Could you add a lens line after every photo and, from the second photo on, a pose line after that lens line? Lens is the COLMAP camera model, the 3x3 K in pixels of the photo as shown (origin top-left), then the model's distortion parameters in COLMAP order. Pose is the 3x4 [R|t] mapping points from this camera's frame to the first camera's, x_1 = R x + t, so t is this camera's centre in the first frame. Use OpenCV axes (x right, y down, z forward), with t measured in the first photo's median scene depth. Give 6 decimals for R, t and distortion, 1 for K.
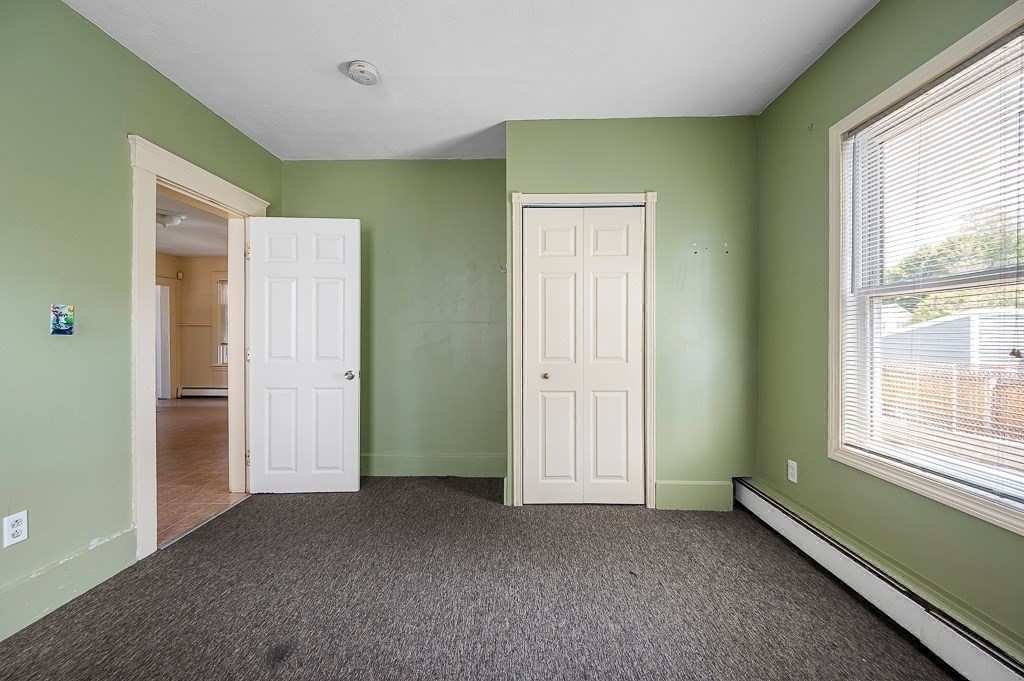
lens RADIAL K [[404.5, 0, 510.7], [0, 404.5, 340.1], [0, 0, 1]] dist [-0.000047, 0.000003]
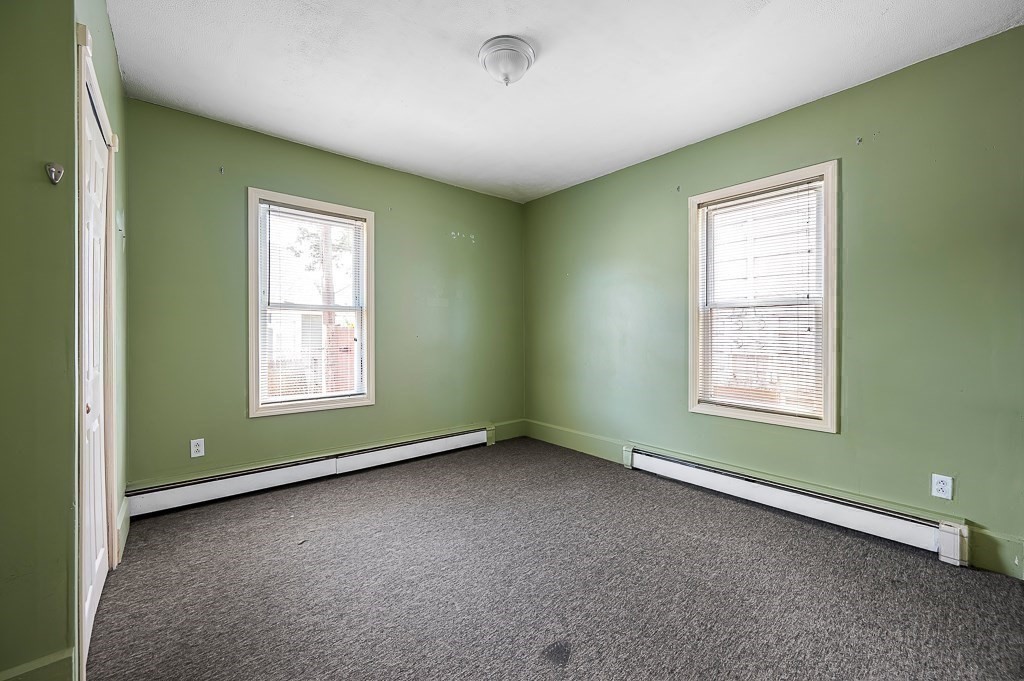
lens RADIAL K [[404.5, 0, 511.0], [0, 404.5, 335.2], [0, 0, 1]] dist [-0.000047, 0.000003]
pose [[-0.664517, -0.003729, 0.747264, -0.893863], [0.002831, 0.999968, 0.007507, -0.009010], [-0.747268, 0.007104, -0.664485, 1.262898]]
